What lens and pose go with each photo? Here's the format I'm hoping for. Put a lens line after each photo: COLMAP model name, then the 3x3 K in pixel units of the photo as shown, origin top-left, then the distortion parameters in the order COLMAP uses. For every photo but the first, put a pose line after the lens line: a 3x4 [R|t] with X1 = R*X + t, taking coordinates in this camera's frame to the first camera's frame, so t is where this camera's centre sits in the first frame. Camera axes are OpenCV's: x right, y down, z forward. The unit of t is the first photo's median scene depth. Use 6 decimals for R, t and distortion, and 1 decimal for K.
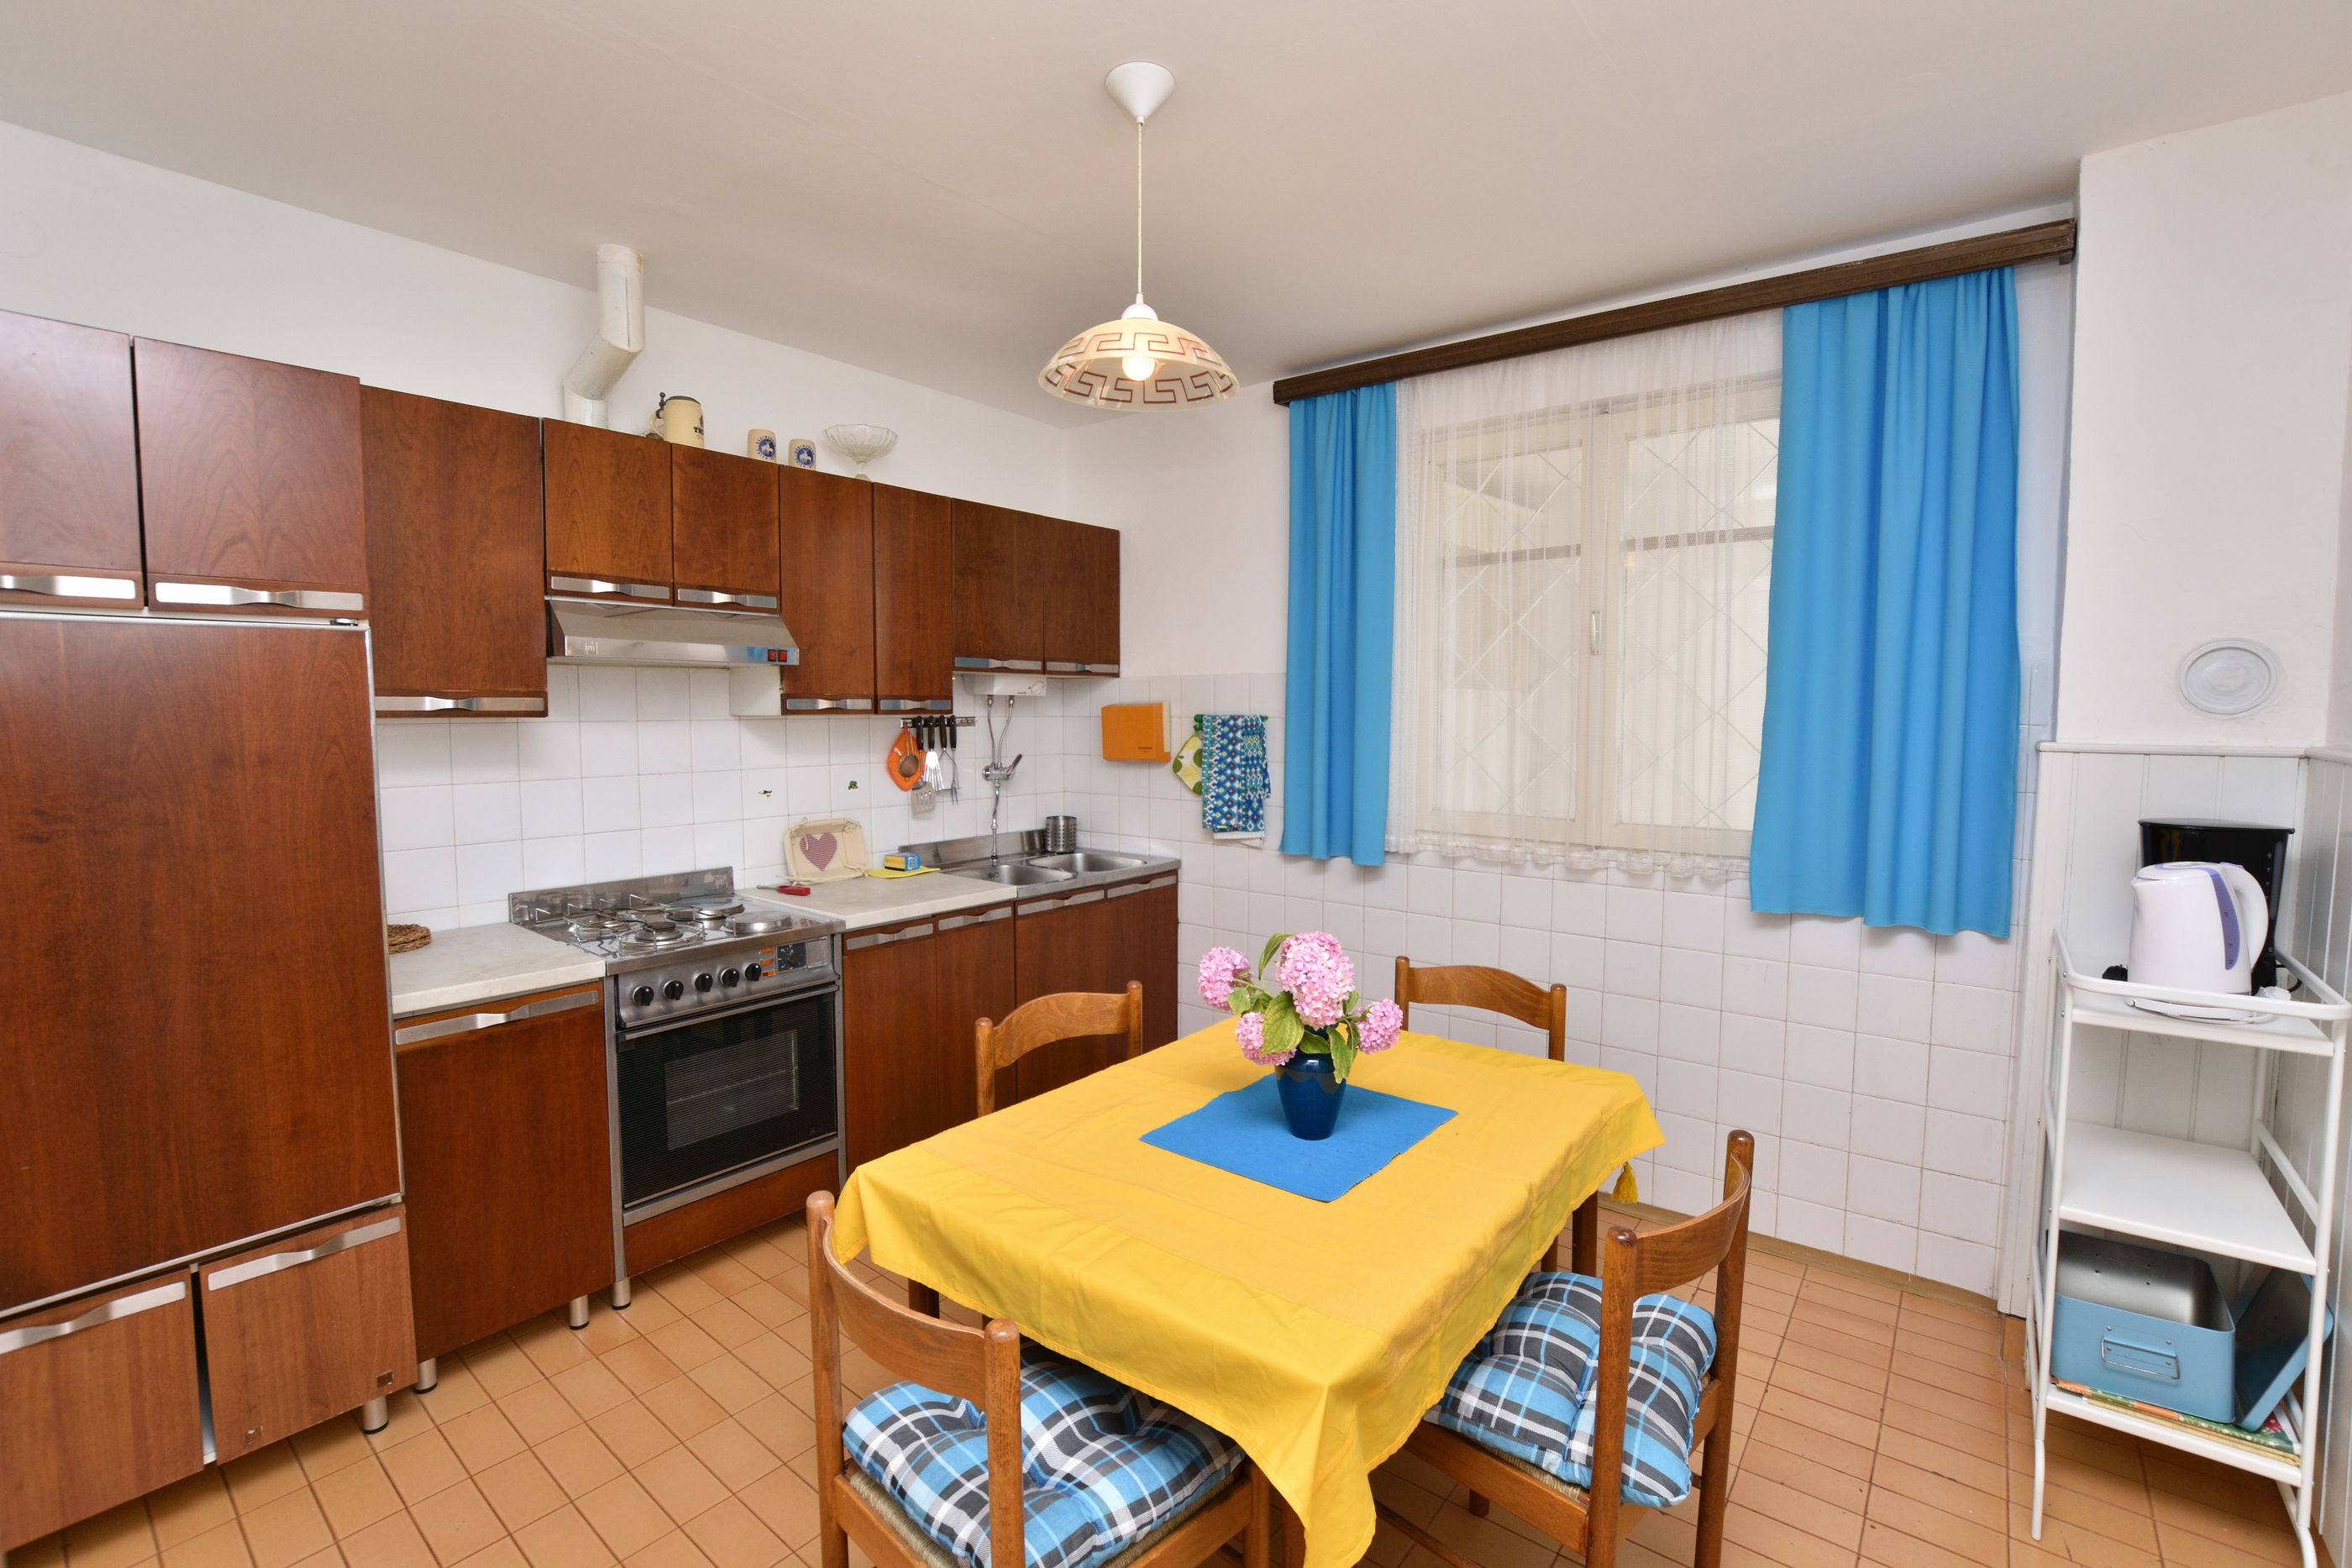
lens RADIAL K [[1047.6, 0, 1190.3], [0, 1047.6, 782.4], [0, 0, 1]] dist [-0.029212, 0.002082]
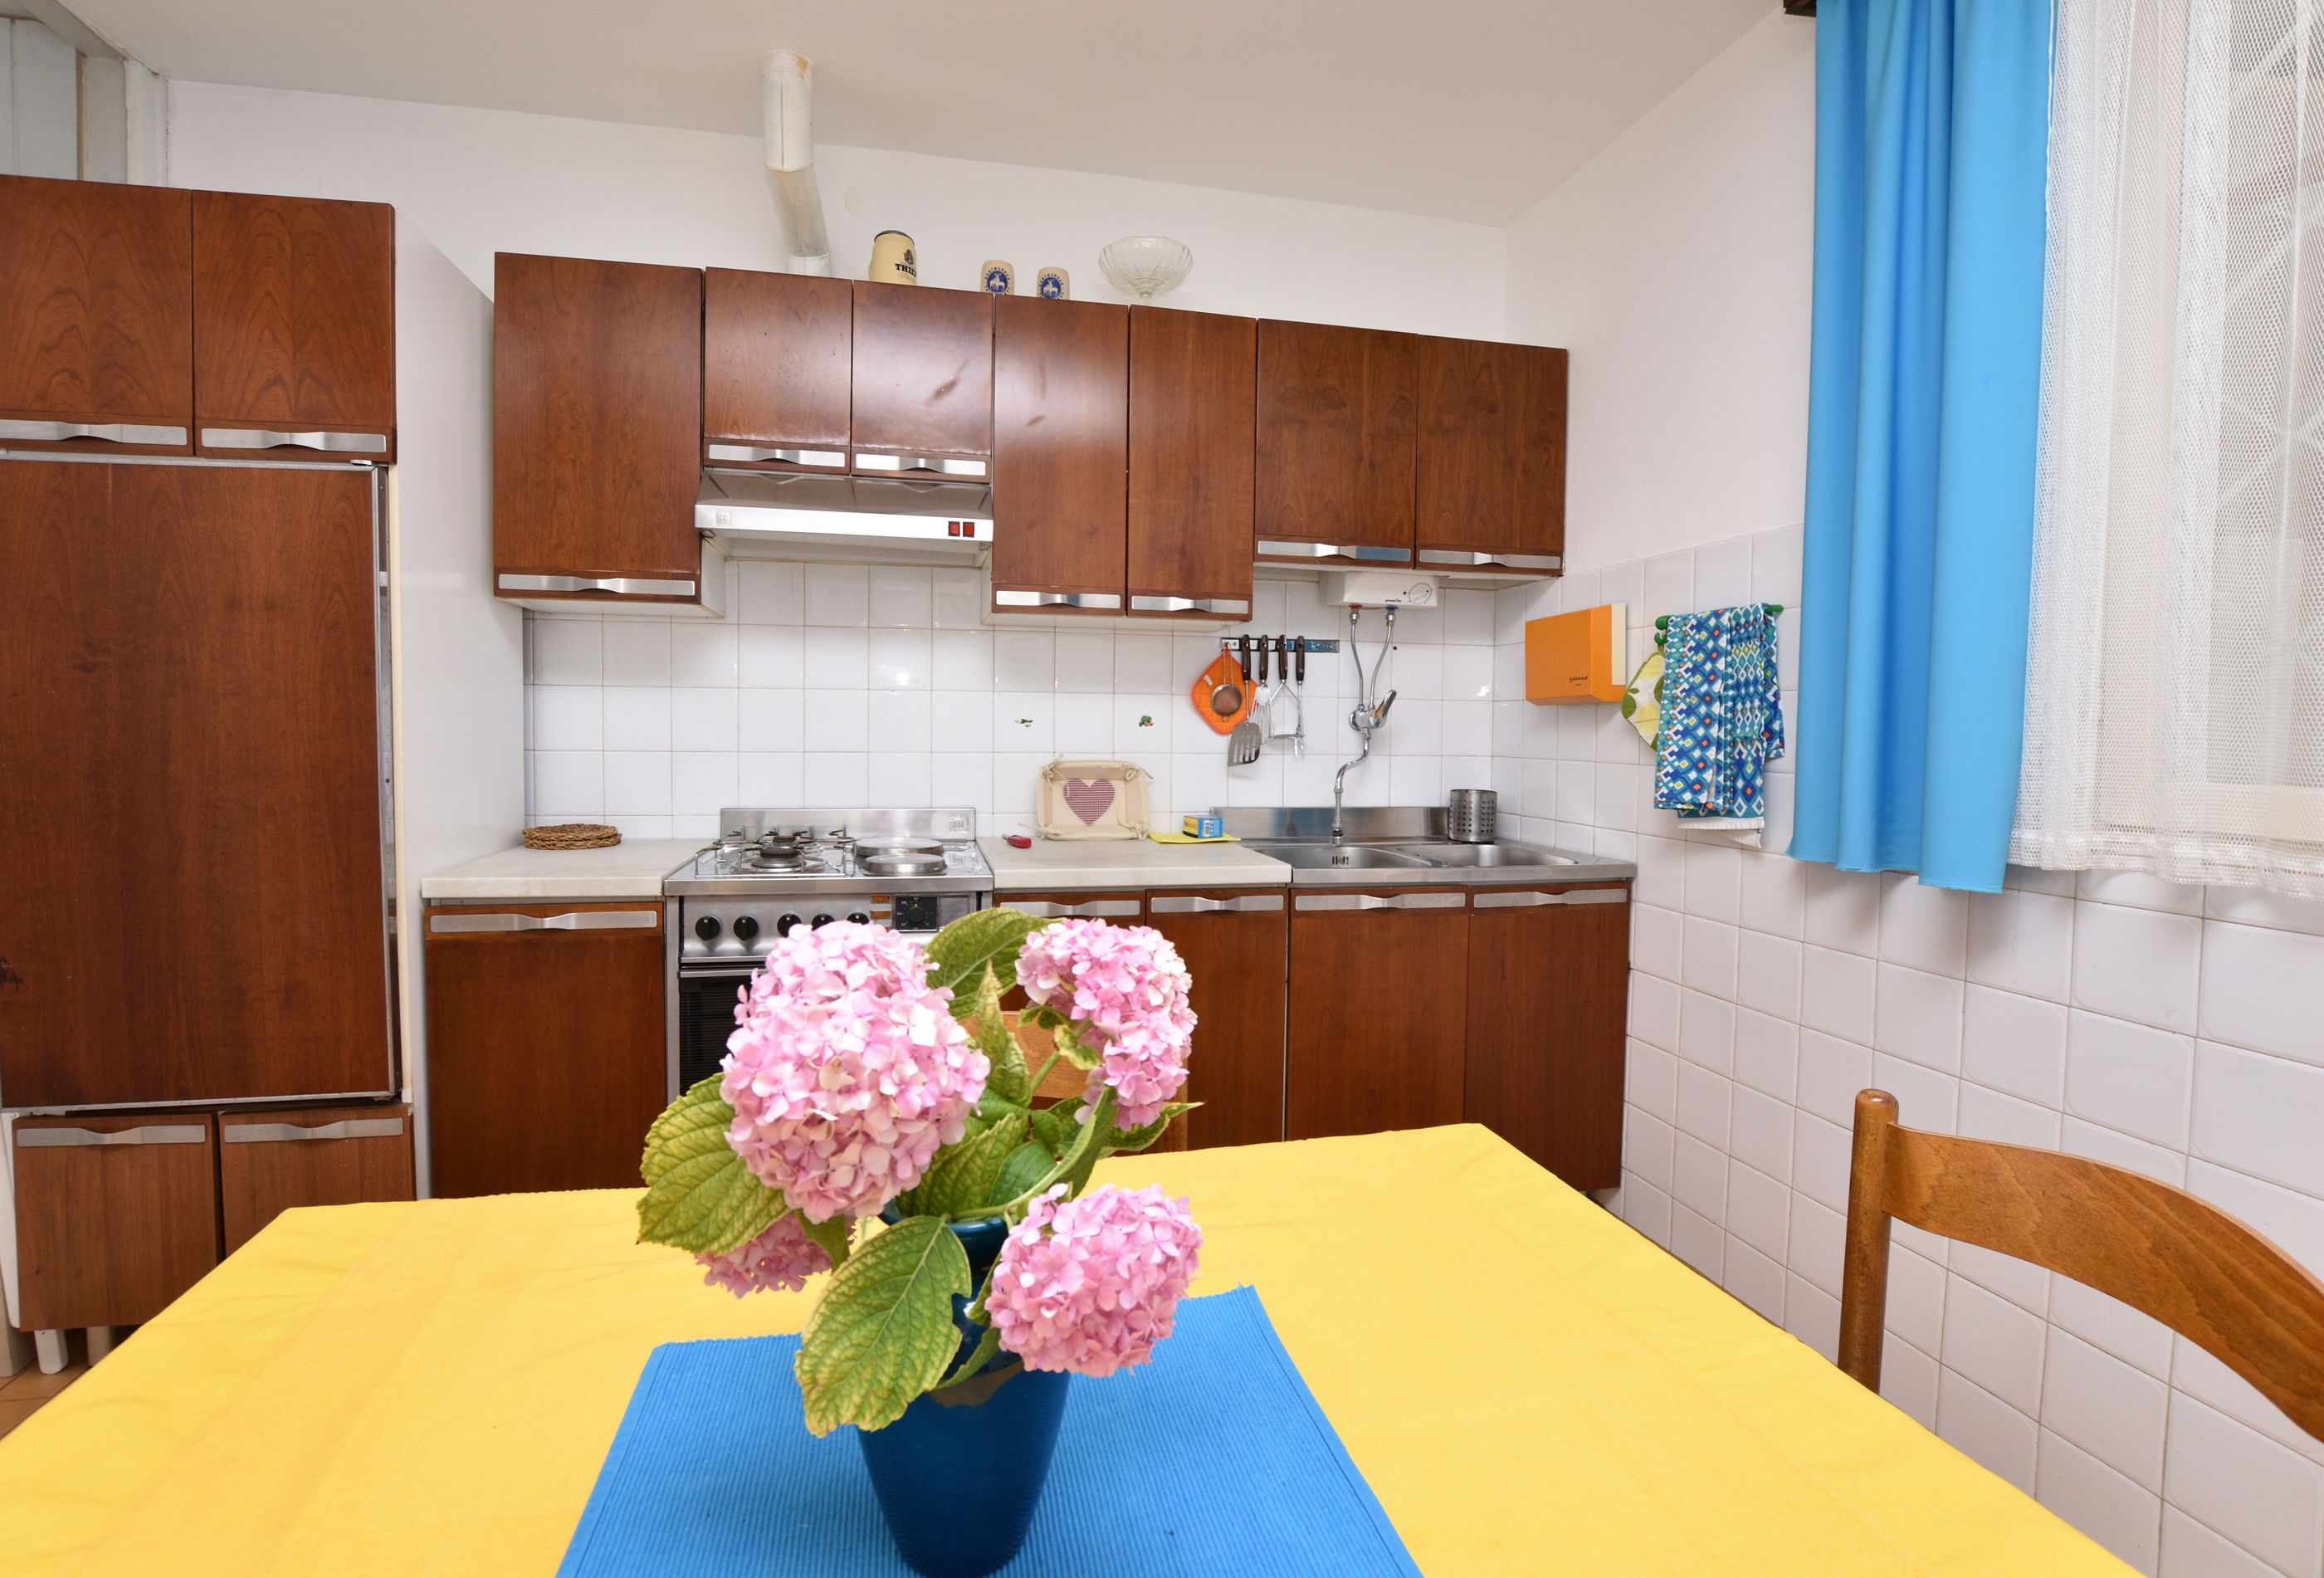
lens RADIAL K [[1068.4, 0, 1121.6], [0, 1068.4, 765.1], [0, 0, 1]] dist [-0.033105, 0.001610]
pose [[0.764386, 0.031689, -0.643980, 0.186873], [-0.056717, 0.998224, -0.018201, 0.054224], [0.642259, 0.050437, 0.764826, 0.411363]]
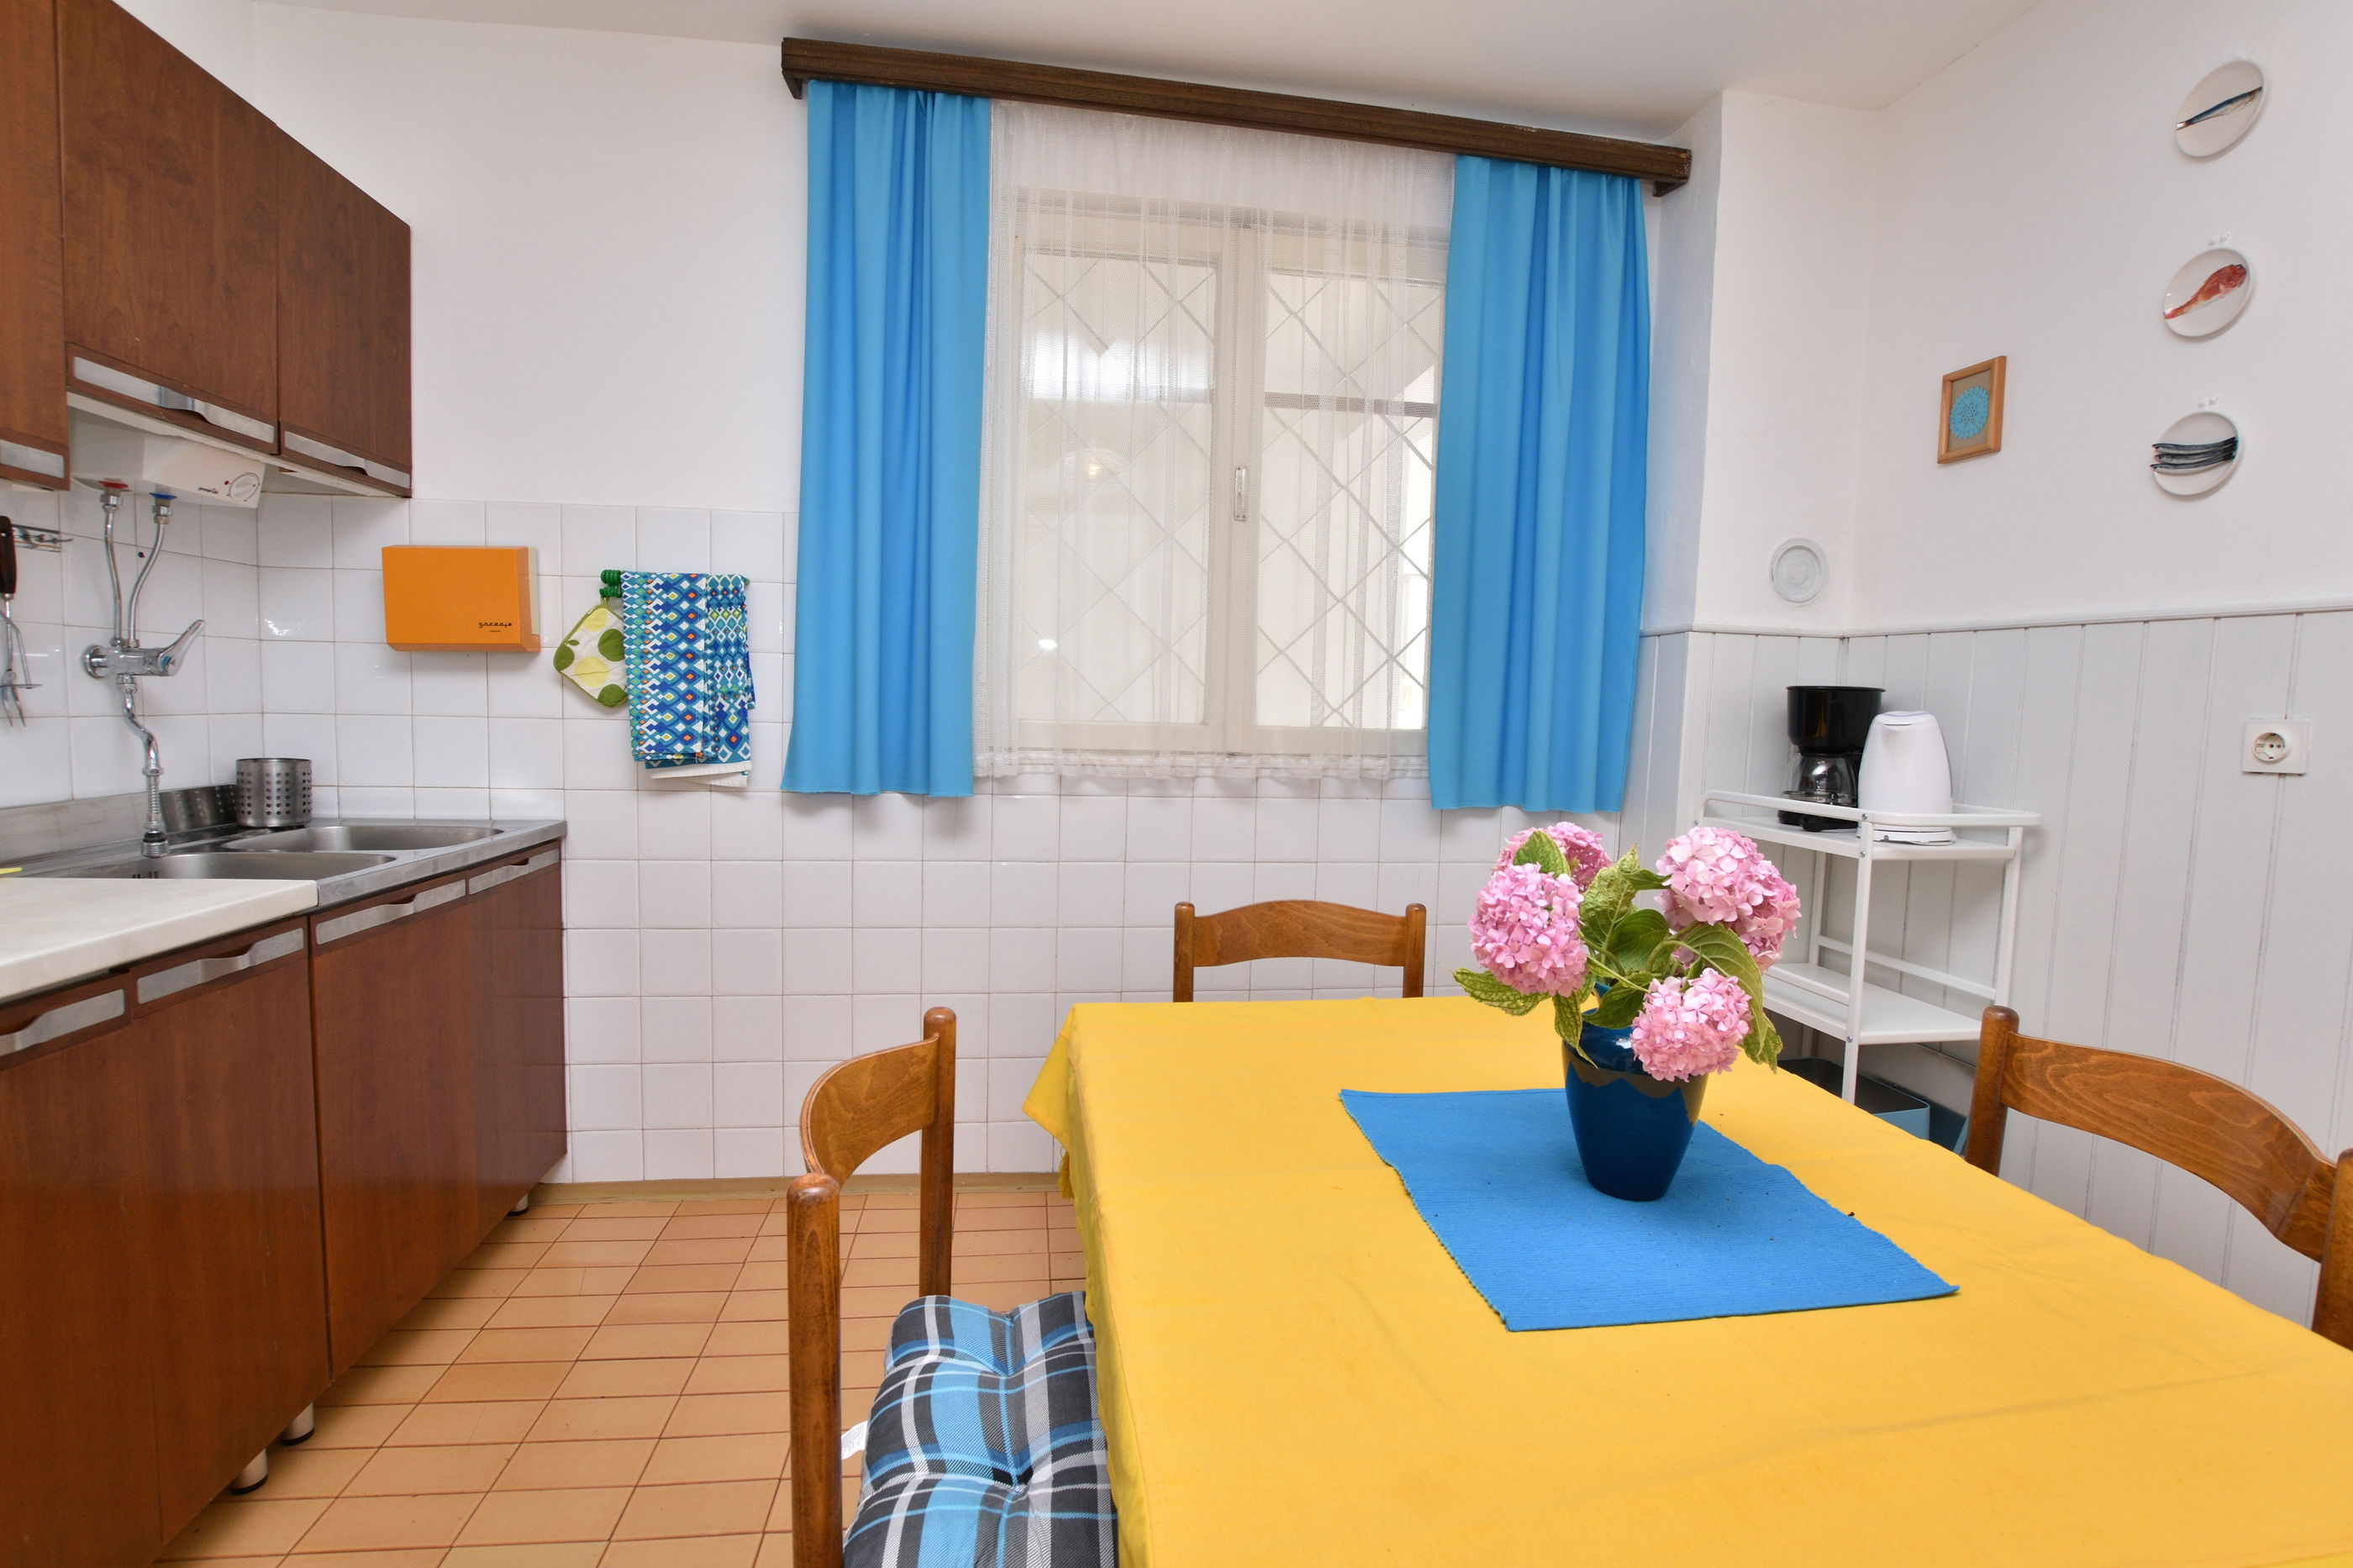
lens RADIAL K [[1048.1, 0, 1186.3], [0, 1048.1, 776.3], [0, 0, 1]] dist [-0.029212, 0.002082]
pose [[0.689485, -0.036974, 0.723356, -0.227520], [0.028753, 0.999306, 0.023672, 0.054359], [-0.723729, 0.004477, 0.690069, 0.420833]]
